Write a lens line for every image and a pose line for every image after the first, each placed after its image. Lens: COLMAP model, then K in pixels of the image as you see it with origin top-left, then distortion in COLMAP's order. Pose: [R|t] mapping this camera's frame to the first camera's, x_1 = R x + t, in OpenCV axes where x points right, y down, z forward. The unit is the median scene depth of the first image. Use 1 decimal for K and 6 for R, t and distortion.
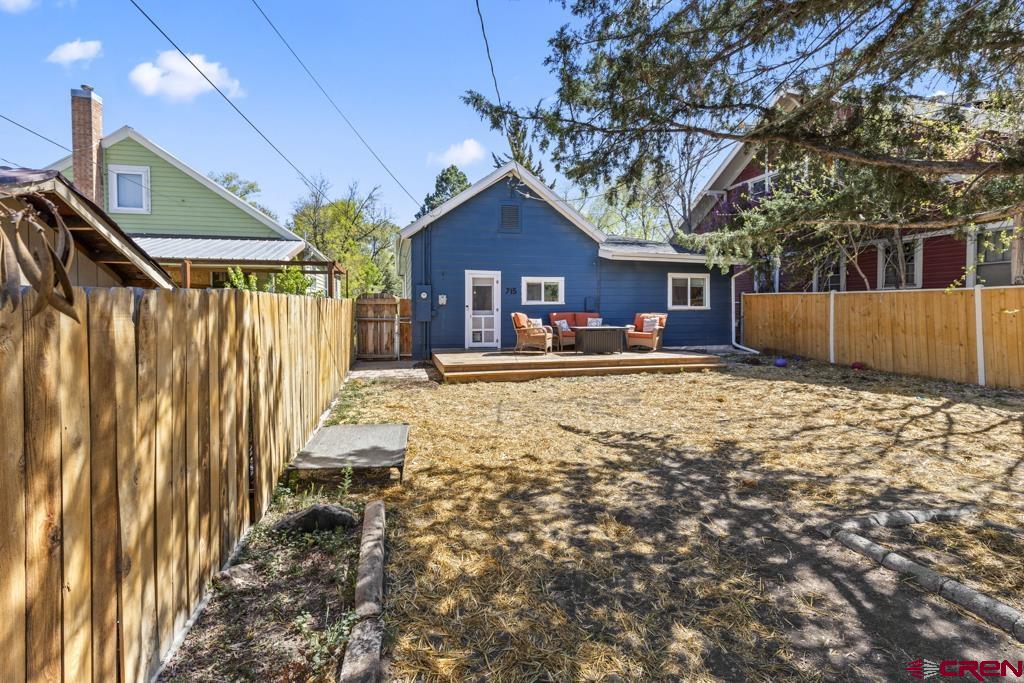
lens RADIAL K [[464.0, 0, 521.7], [0, 464.0, 299.7], [0, 0, 1]] dist [0.005603, -0.000732]
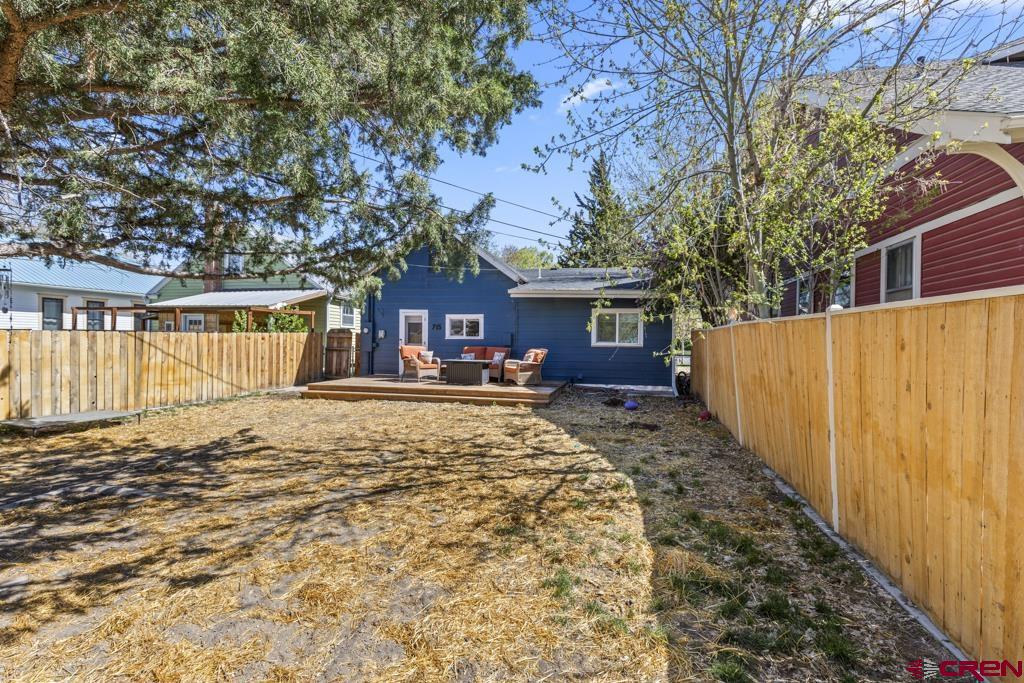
lens RADIAL K [[464.0, 0, 546.2], [0, 464.0, 334.8], [0, 0, 1]] dist [0.005603, -0.000732]
pose [[0.901880, 0.009912, -0.431872, 0.725177], [-0.010538, 0.999944, 0.000944, -0.003430], [0.431857, 0.003700, 0.901934, 0.085719]]
